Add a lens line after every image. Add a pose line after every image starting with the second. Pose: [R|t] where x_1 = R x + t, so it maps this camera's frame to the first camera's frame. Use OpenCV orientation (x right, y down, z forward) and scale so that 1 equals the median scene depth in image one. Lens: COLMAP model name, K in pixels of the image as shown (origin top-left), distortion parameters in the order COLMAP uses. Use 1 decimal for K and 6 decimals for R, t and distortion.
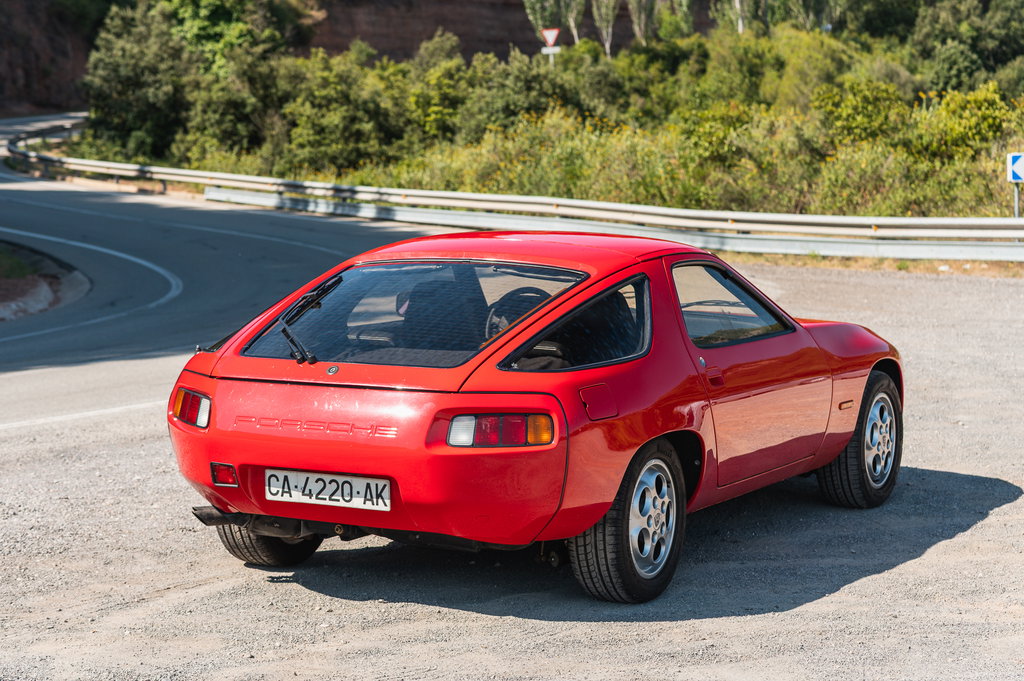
lens RADIAL K [[2631.3, 0, 509.1], [0, 2631.3, 311.0], [0, 0, 1]] dist [-0.009838, -0.467060]
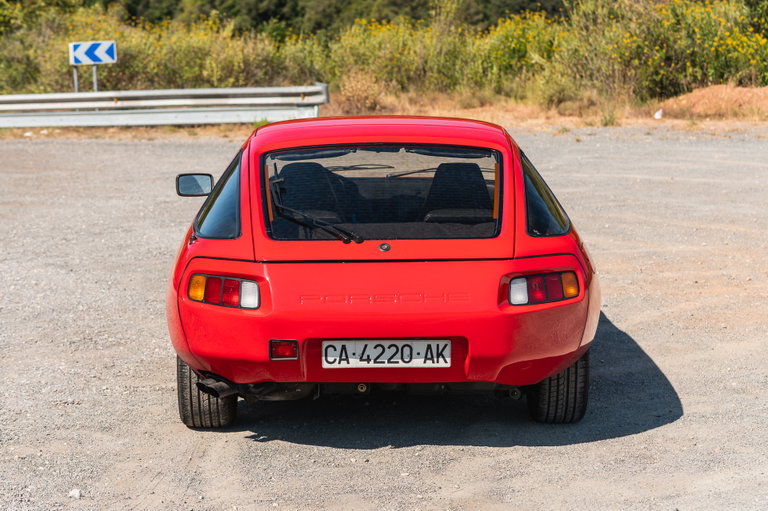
lens RADIAL K [[1973.5, 0, 381.9], [0, 1973.5, 233.4], [0, 0, 1]] dist [-0.009838, -0.467060]
pose [[0.890296, -0.072398, 0.449590, -0.443483], [0.055768, 0.997184, 0.050145, -0.025556], [-0.451954, -0.019571, 0.891826, 0.249647]]
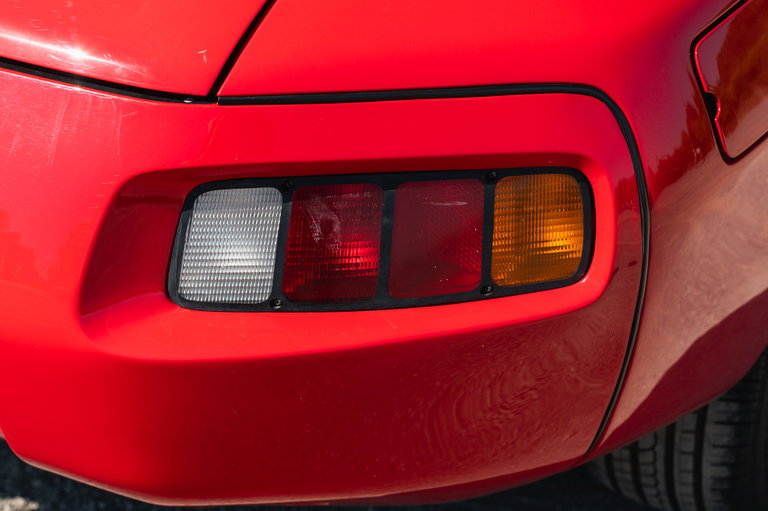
lens RADIAL K [[1905.4, 0, 384.0], [0, 1905.4, 255.5], [0, 0, 1]] dist [-0.091080, 0.102548]
pose [[0.999856, 0.012075, 0.011900, -0.005327], [-0.015866, 0.913805, 0.405844, -0.026111], [-0.005974, -0.405975, 0.913865, 0.807983]]
